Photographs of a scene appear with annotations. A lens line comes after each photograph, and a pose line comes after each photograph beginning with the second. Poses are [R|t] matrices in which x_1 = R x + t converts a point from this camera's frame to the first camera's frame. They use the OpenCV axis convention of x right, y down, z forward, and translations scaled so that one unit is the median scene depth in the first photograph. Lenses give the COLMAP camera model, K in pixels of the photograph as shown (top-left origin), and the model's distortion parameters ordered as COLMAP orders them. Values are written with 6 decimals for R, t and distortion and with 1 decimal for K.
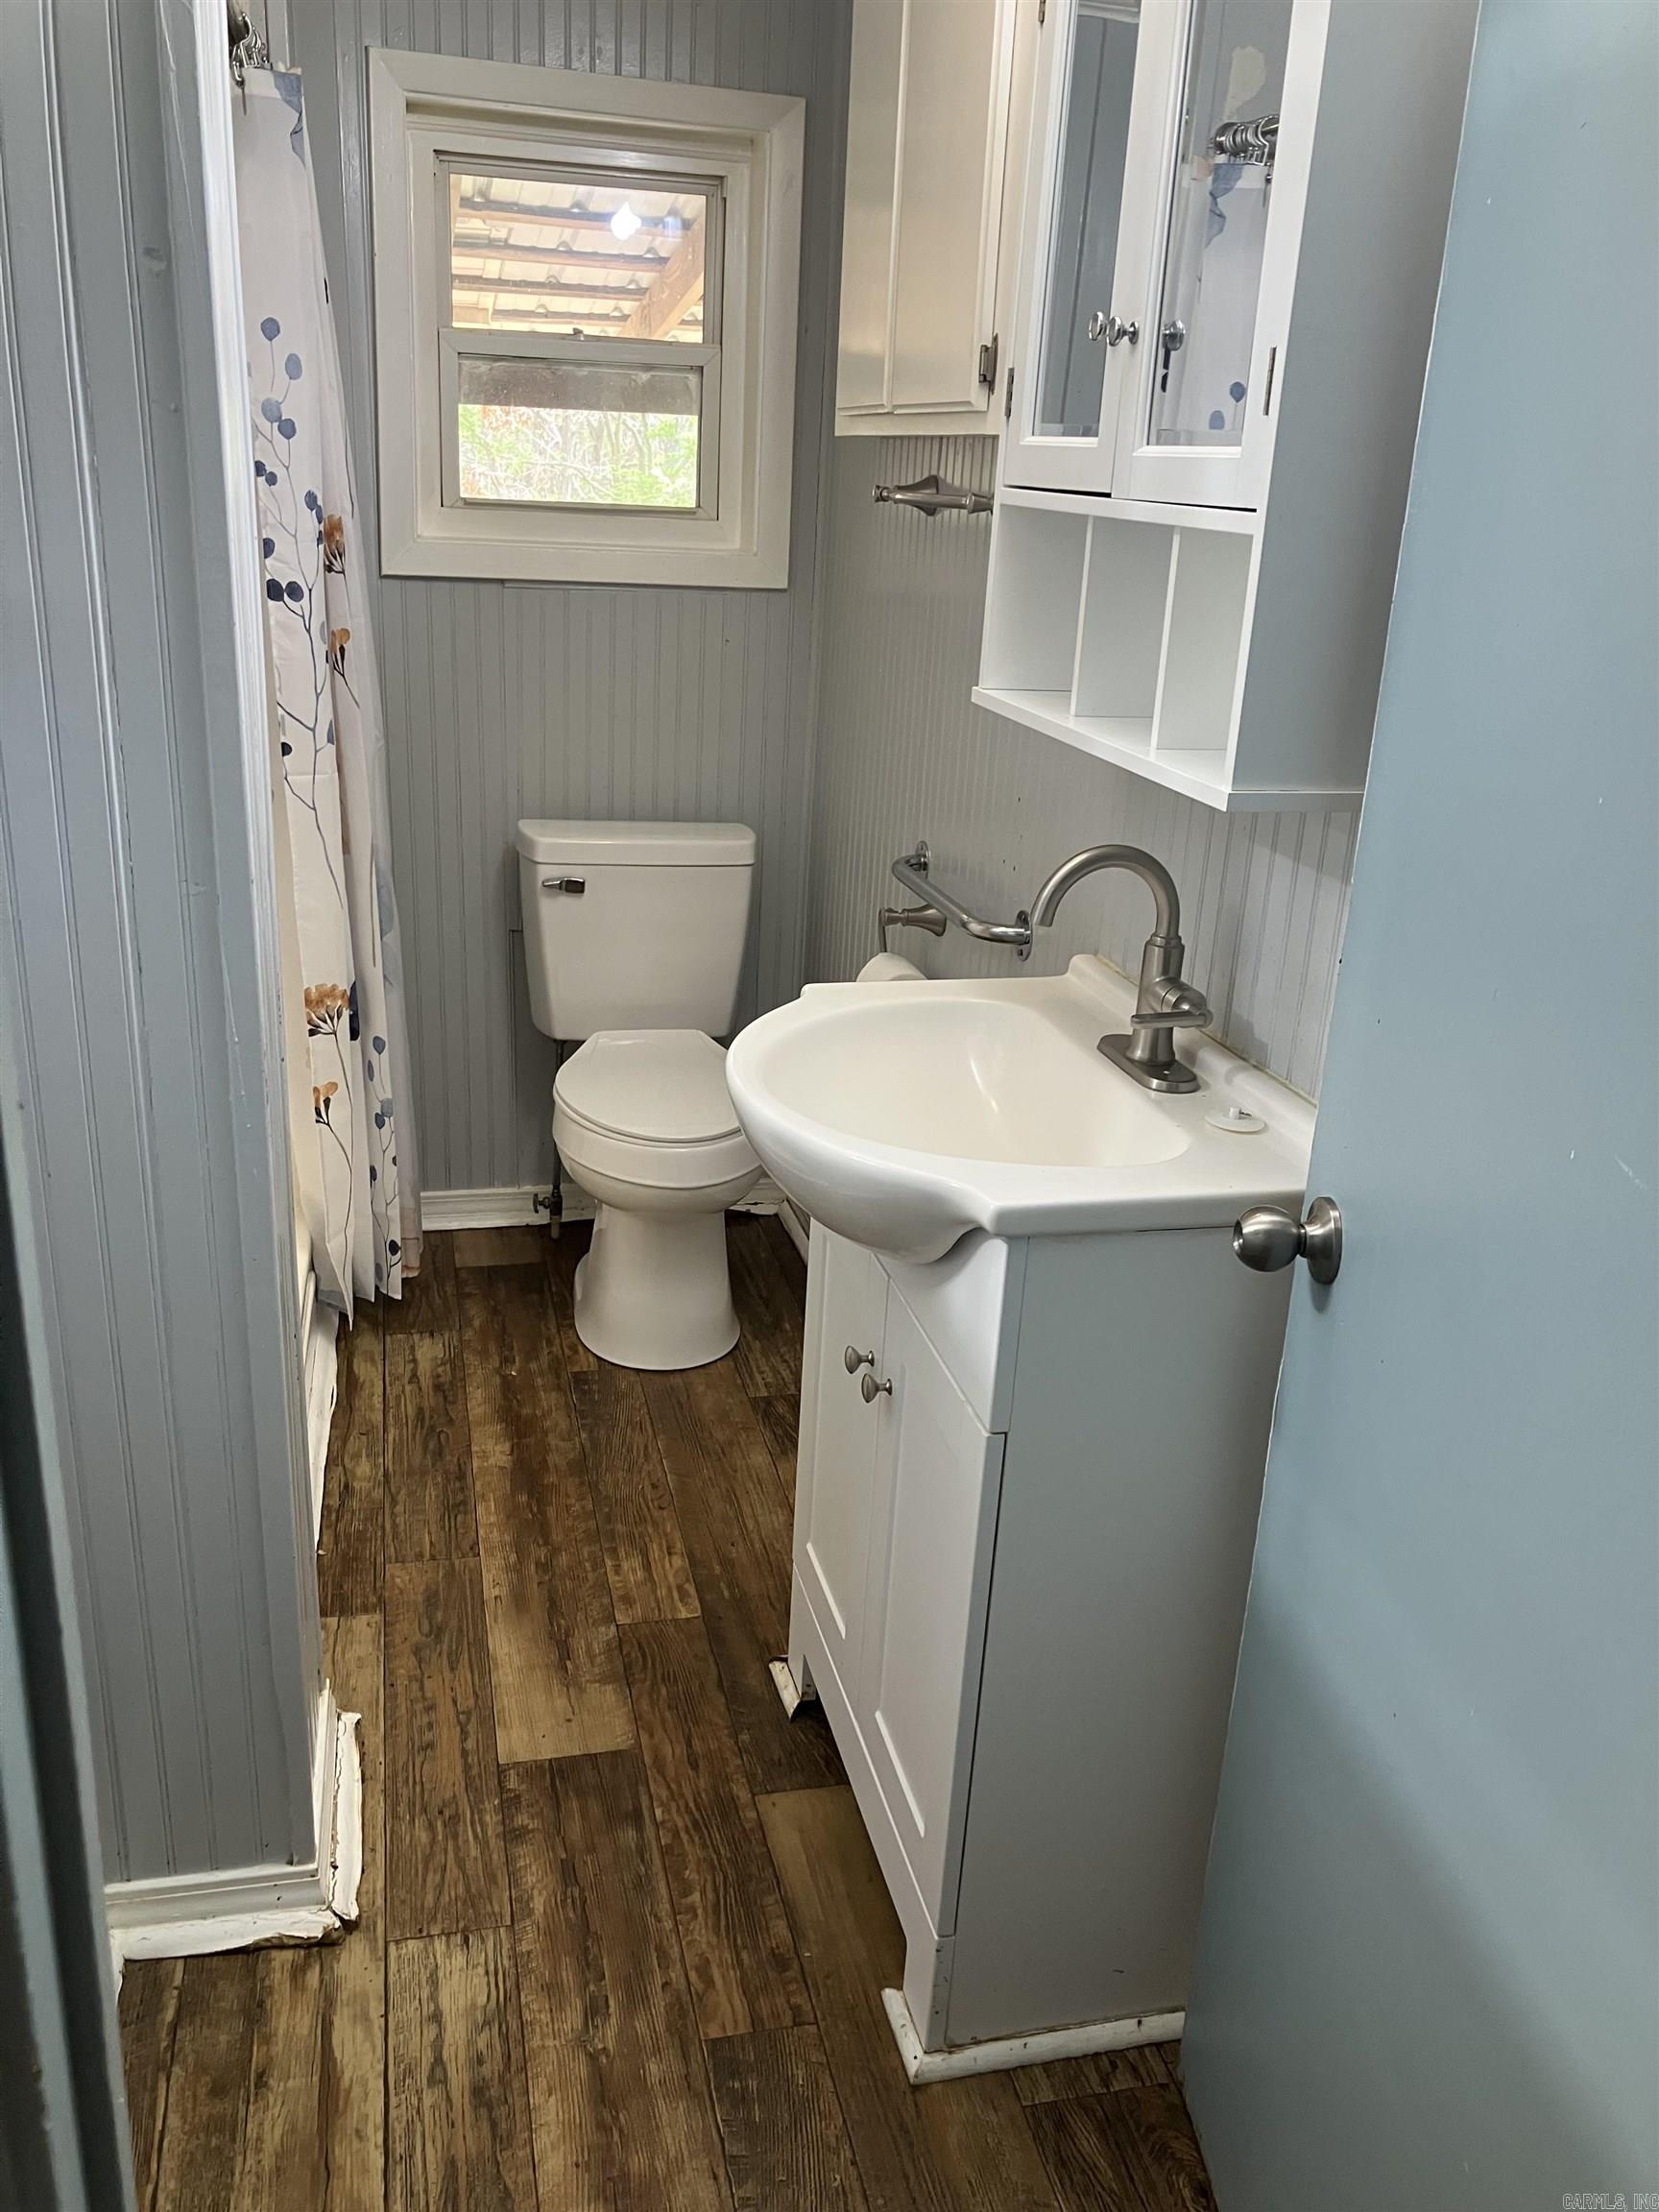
lens RADIAL K [[1793.9, 0, 835.4], [0, 1793.9, 1100.1], [0, 0, 1]] dist [0.039196, -0.060127]
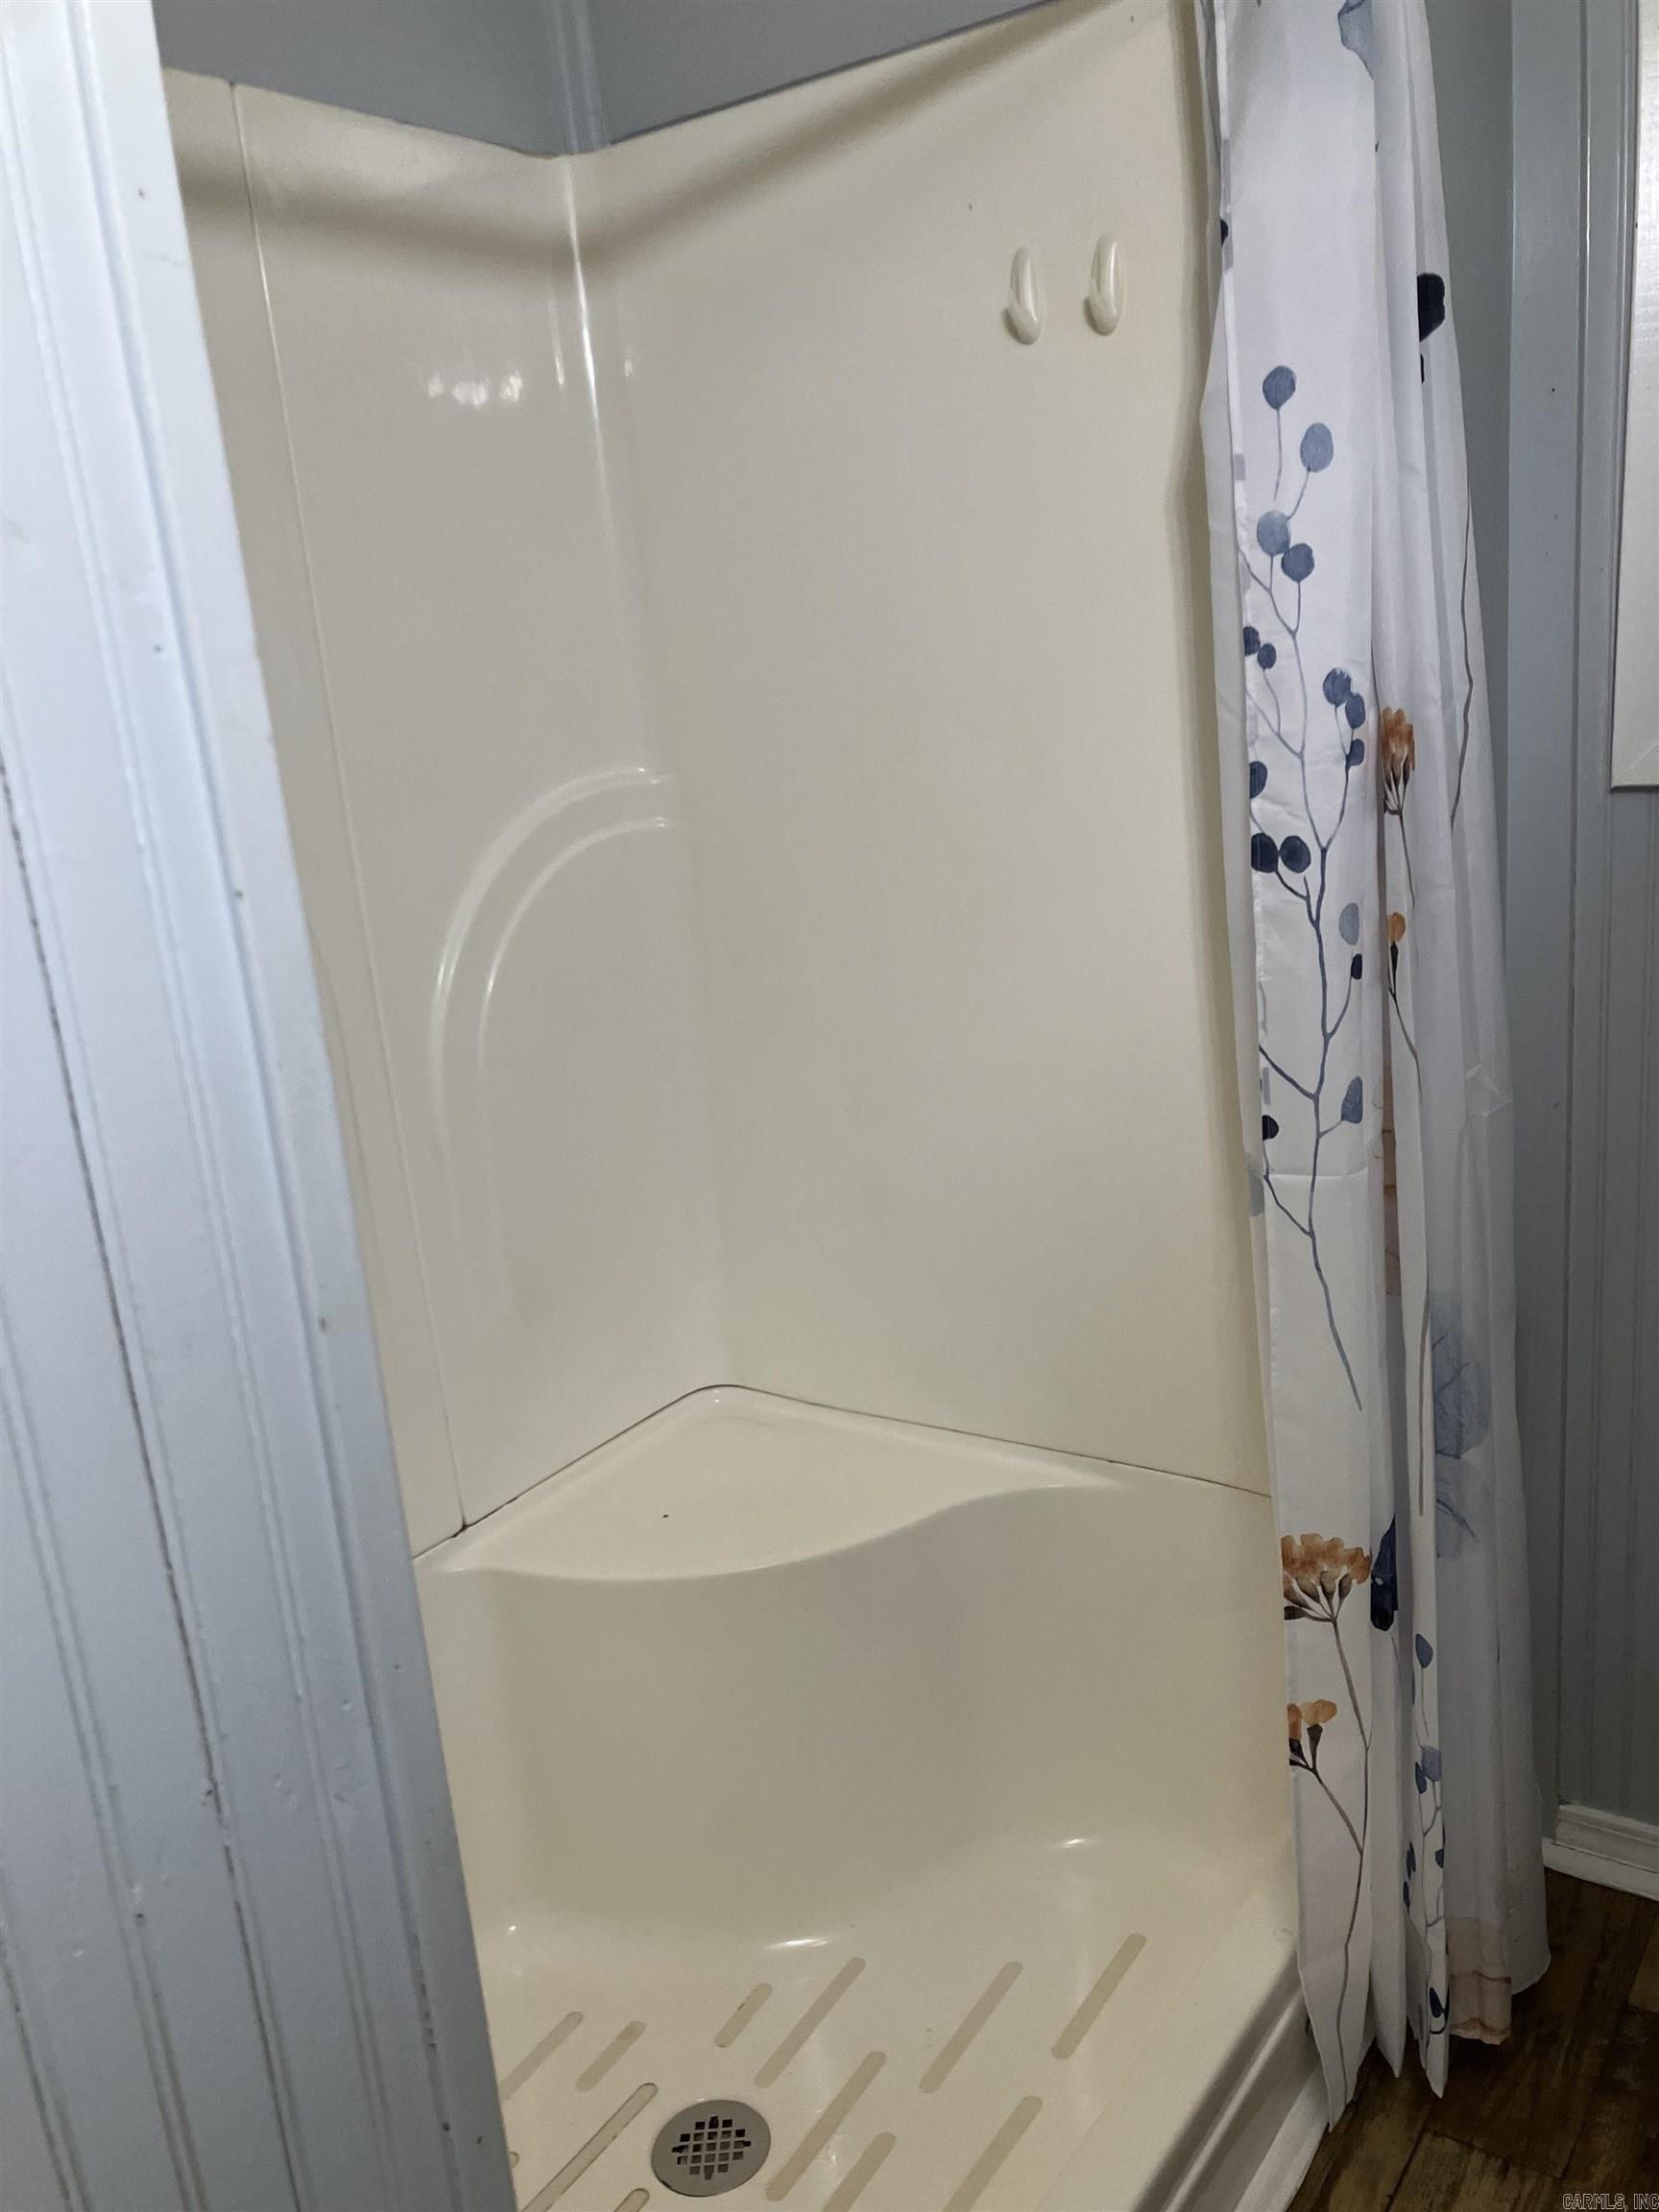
lens RADIAL K [[1793.9, 0, 835.5], [0, 1793.9, 1119.1], [0, 0, 1]] dist [0.039196, -0.060127]
pose [[0.681714, 0.085788, -0.726572, 0.007754], [-0.139356, 0.990146, -0.013844, -0.163363], [0.718224, 0.110690, 0.686951, 0.496876]]
